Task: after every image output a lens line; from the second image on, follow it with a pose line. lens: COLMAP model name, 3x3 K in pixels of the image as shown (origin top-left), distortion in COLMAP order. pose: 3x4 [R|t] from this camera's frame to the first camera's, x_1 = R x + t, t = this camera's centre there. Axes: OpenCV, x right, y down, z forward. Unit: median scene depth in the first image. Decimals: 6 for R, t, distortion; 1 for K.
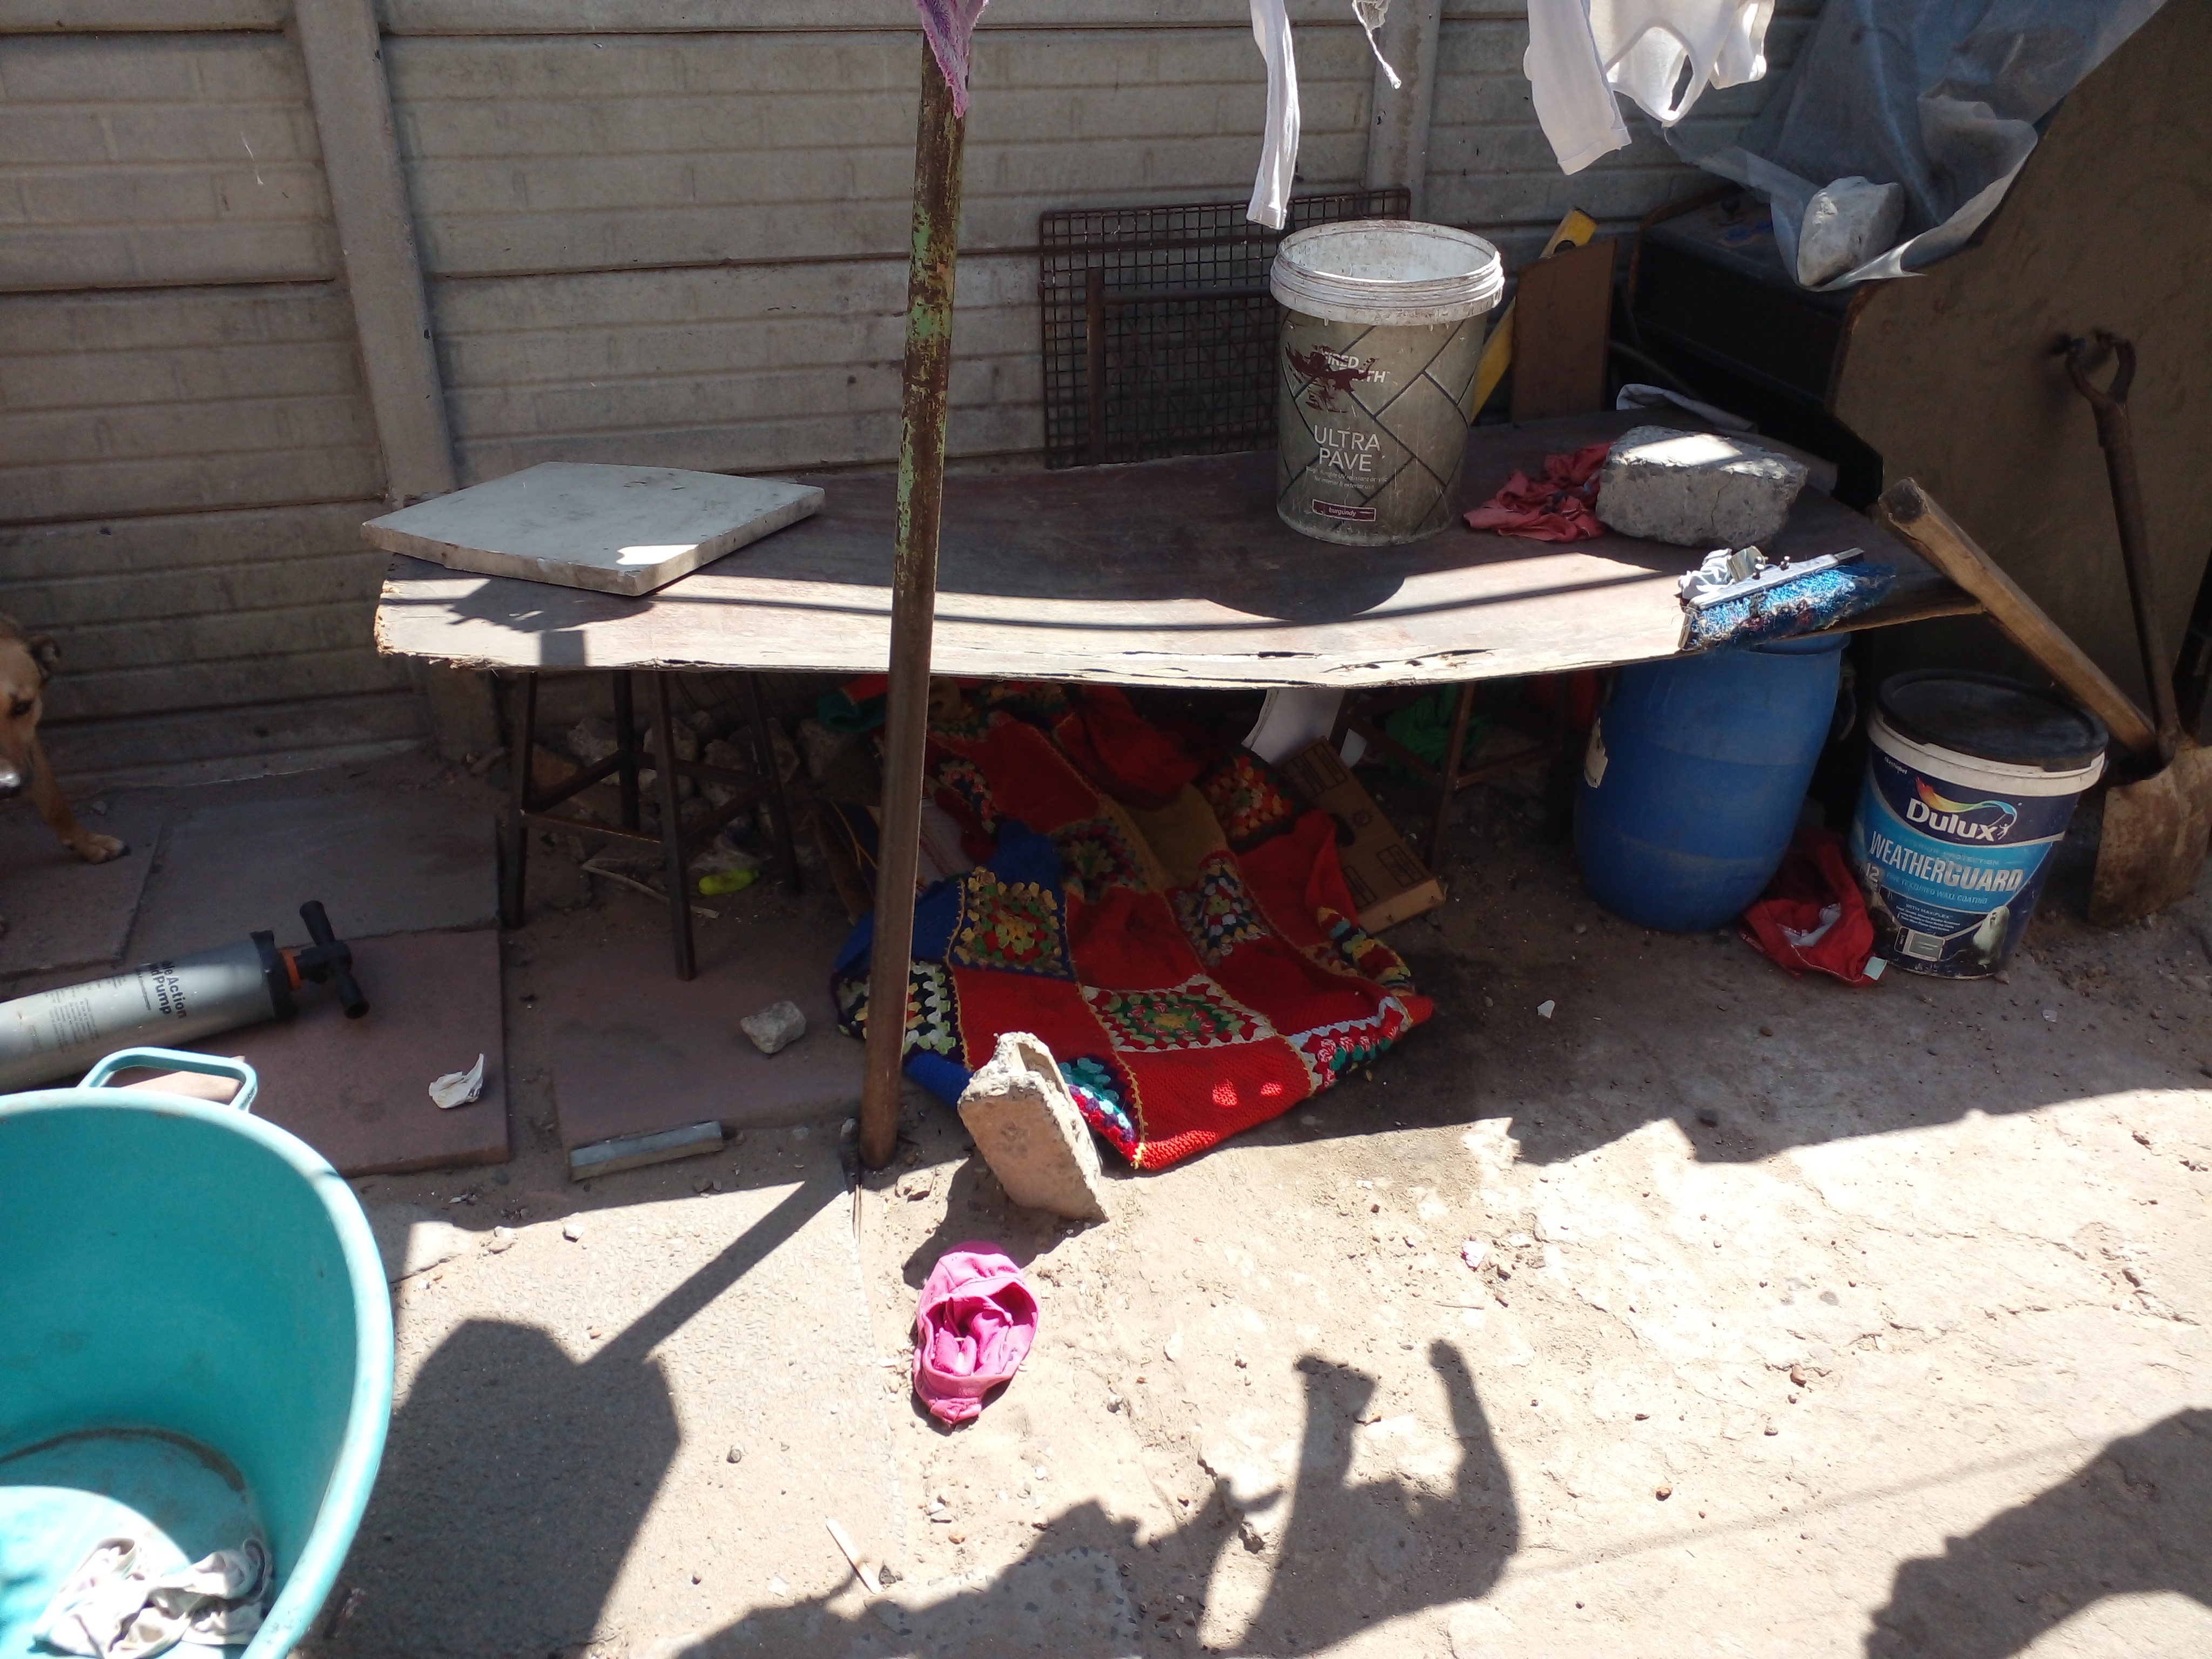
lens RADIAL K [[1774.5, 0, 1100.0], [0, 1774.5, 837.4], [0, 0, 1]] dist [0.011752, -0.026715]
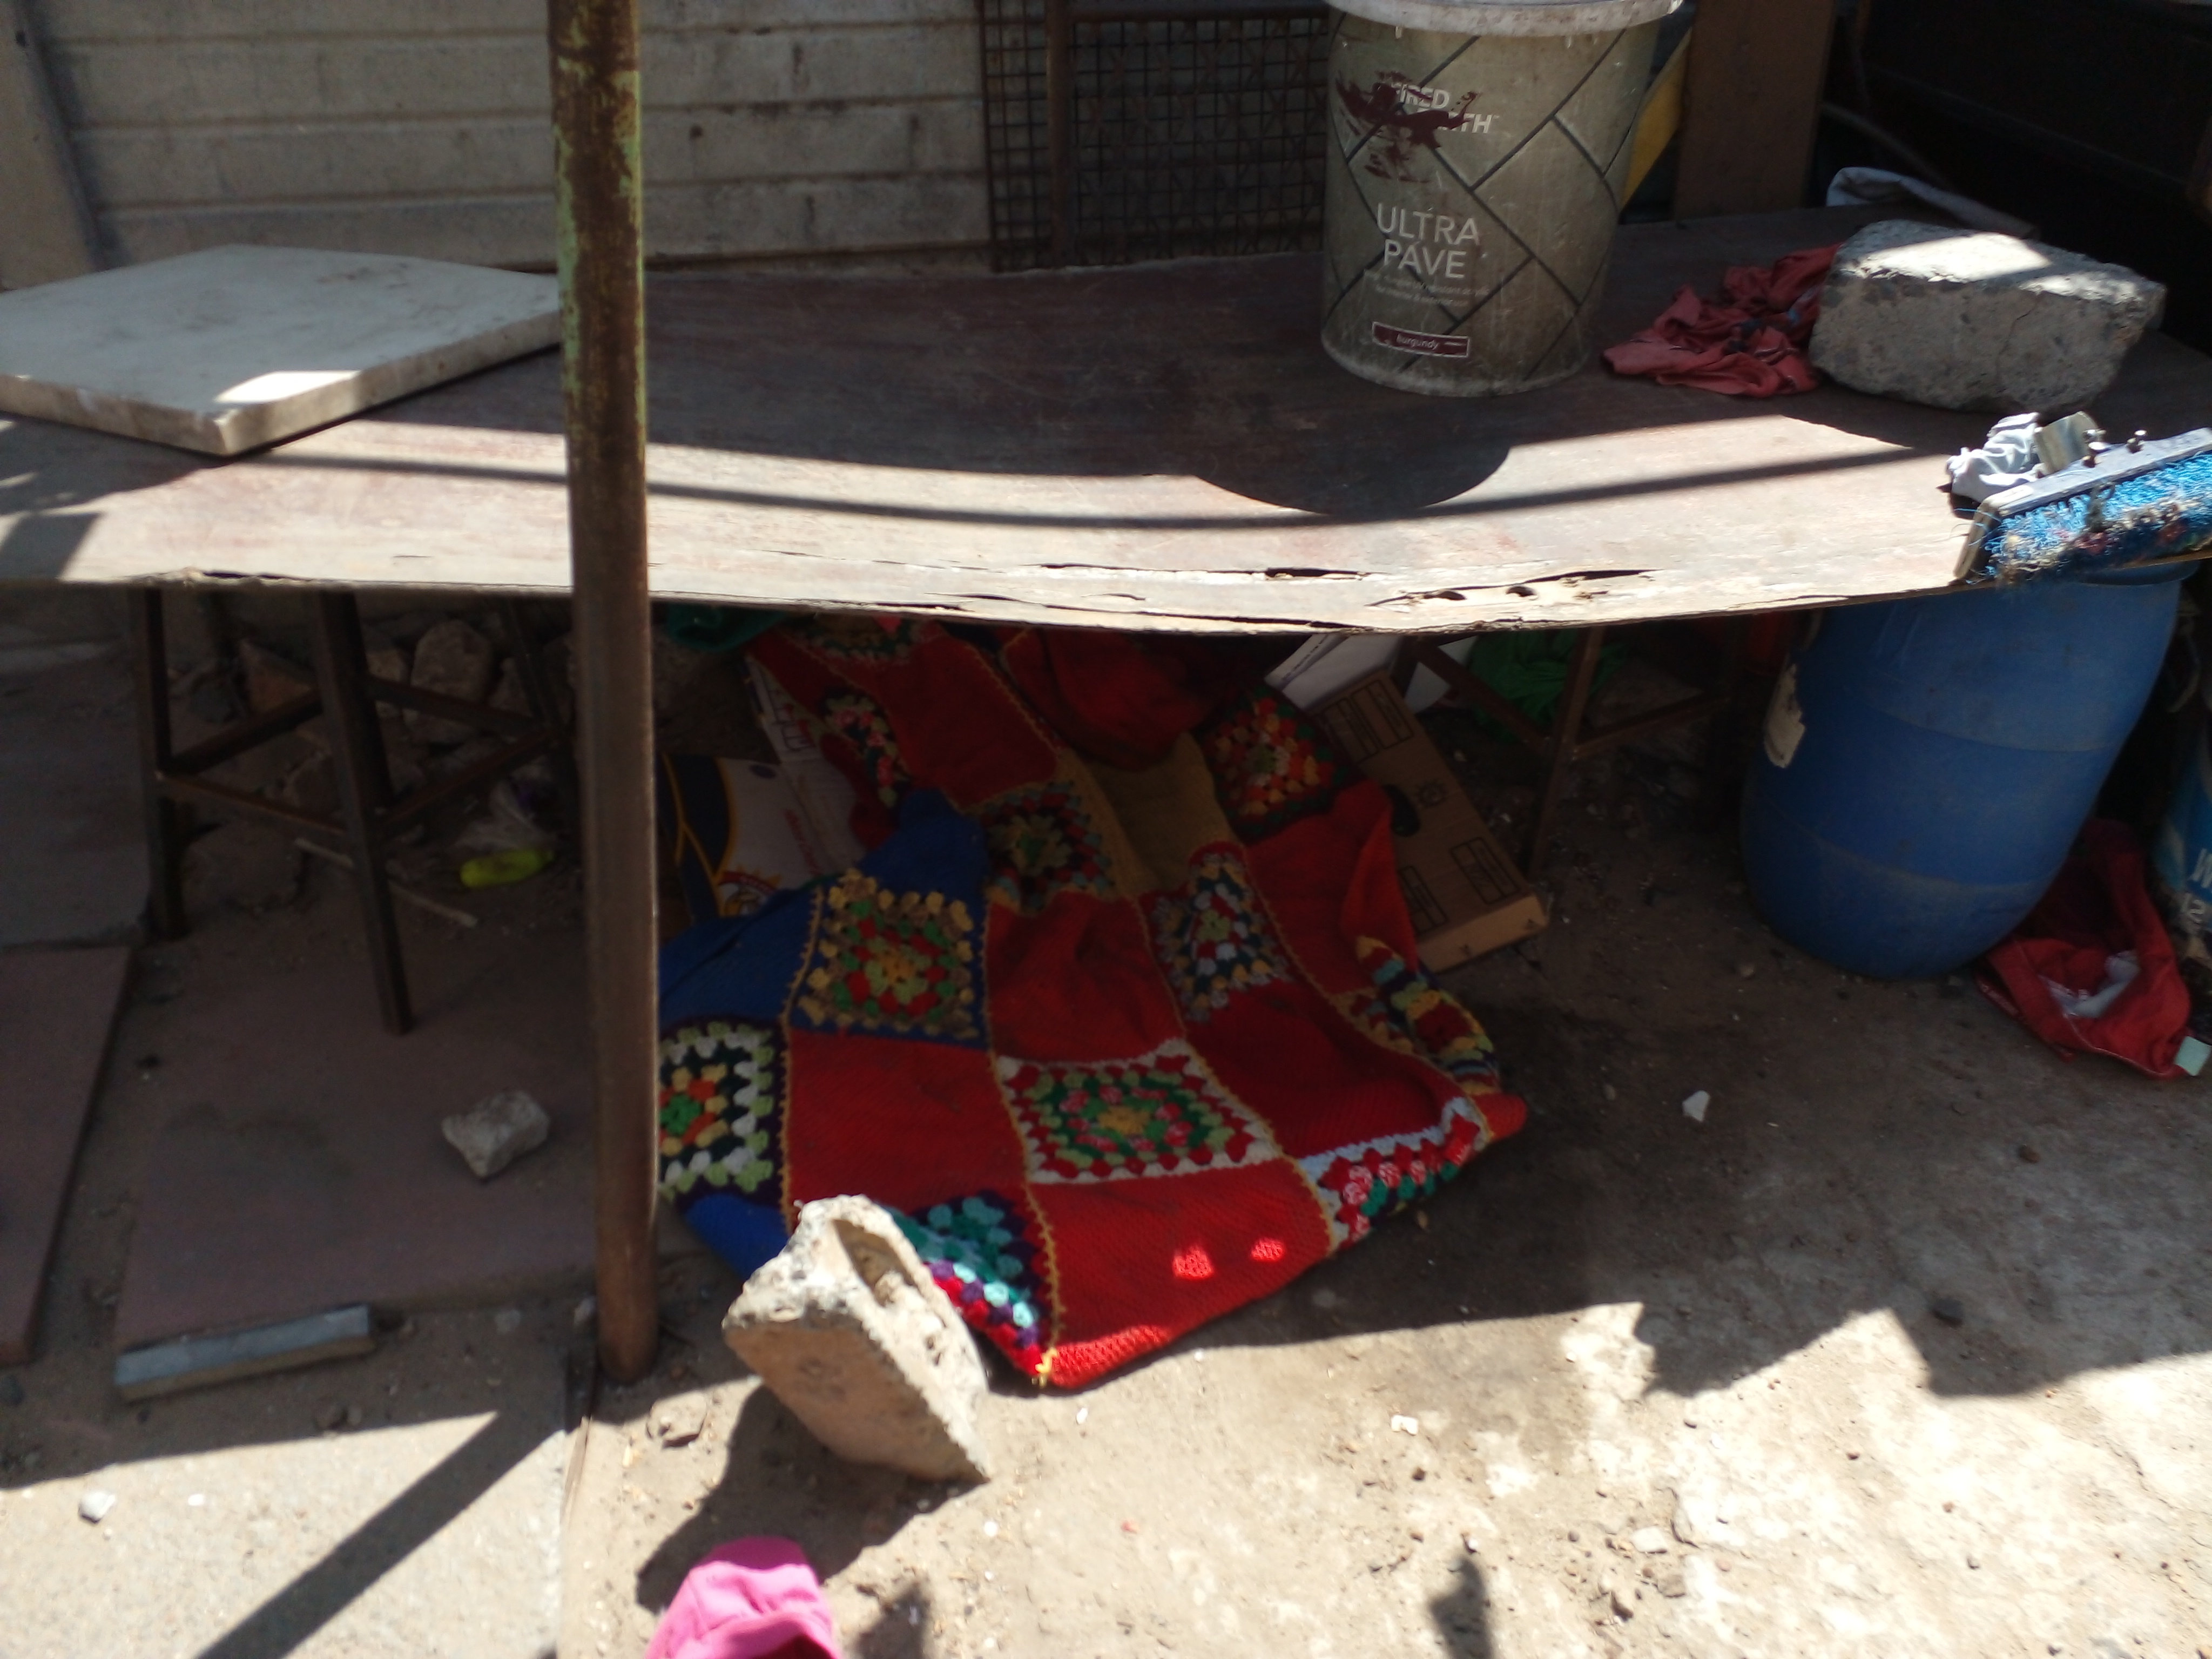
lens RADIAL K [[1774.5, 0, 1120.8], [0, 1774.5, 812.3], [0, 0, 1]] dist [0.011752, -0.026715]
pose [[0.998922, 0.030113, -0.035325, 0.059310], [-0.027540, 0.997082, 0.071200, -0.058308], [0.037366, -0.070151, 0.996836, 0.353712]]
